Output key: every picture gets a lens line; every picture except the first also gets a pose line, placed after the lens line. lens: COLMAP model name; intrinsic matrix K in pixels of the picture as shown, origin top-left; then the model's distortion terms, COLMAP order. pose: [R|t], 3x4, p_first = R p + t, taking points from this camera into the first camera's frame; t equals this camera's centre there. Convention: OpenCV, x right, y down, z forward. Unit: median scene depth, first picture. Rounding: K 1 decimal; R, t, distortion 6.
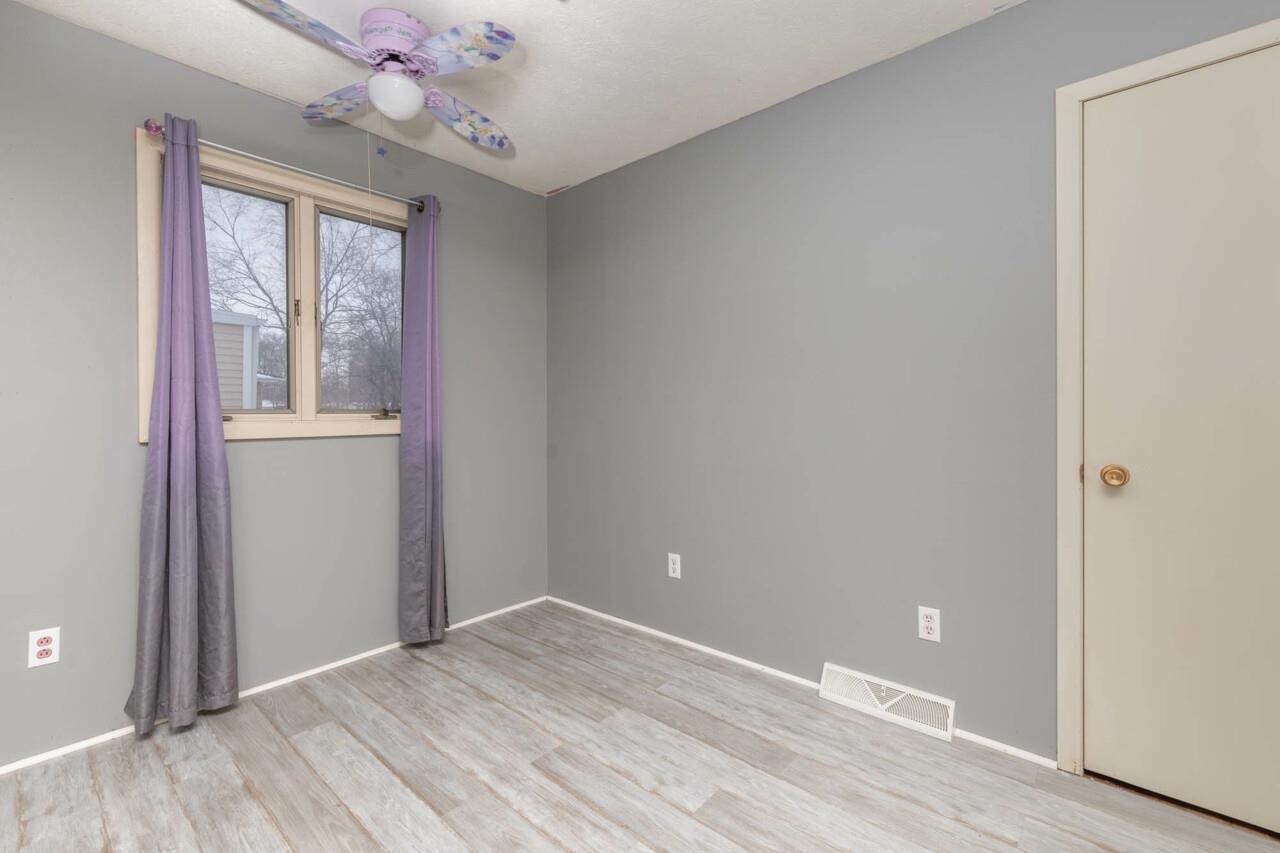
lens RADIAL K [[553.5, 0, 639.8], [0, 553.5, 409.7], [0, 0, 1]] dist [0.000107, 0.000024]
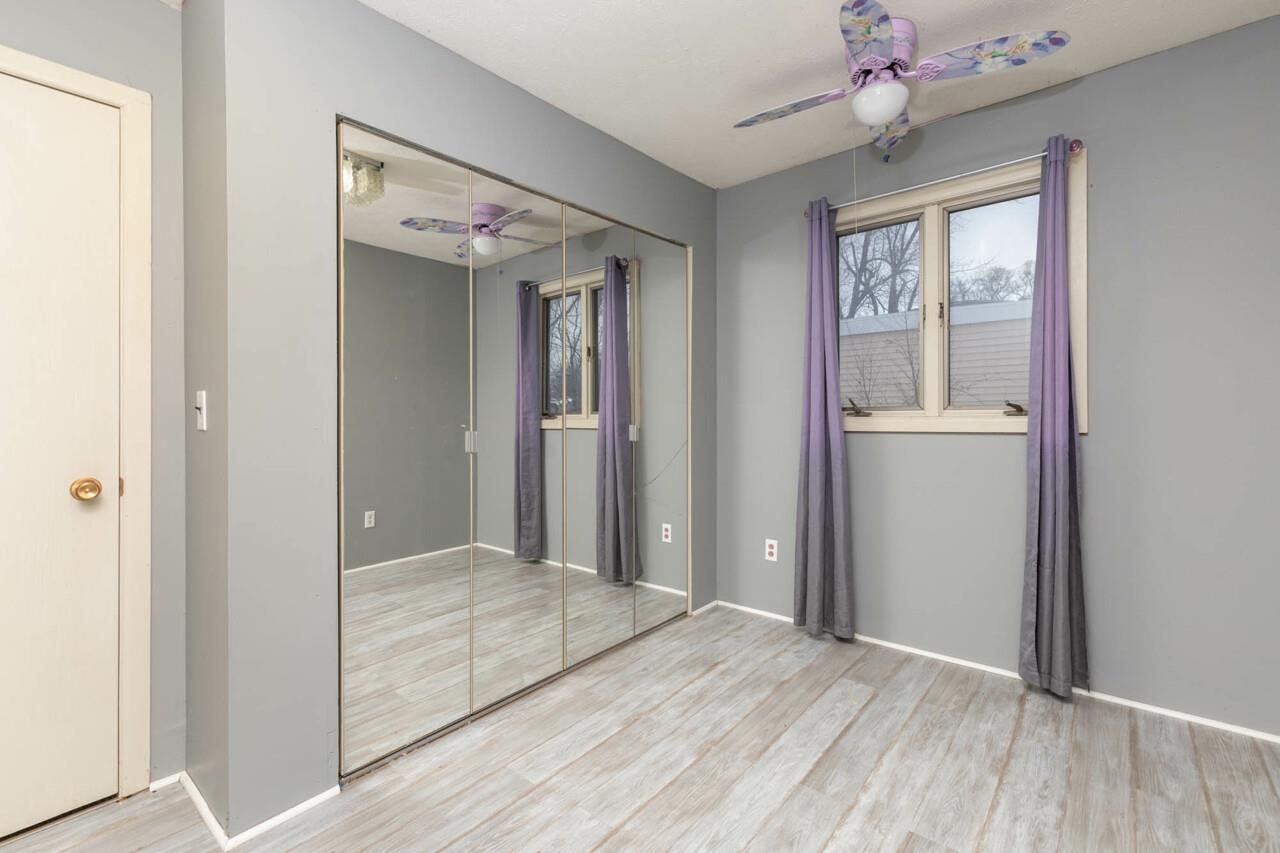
lens RADIAL K [[562.2, 0, 635.0], [0, 562.2, 398.5], [0, 0, 1]] dist [0.001000, -0.000054]
pose [[0.016809, -0.021860, -0.999620, 0.552469], [0.019599, 0.999576, -0.021529, -0.003234], [0.999667, -0.019229, 0.017231, 0.489221]]
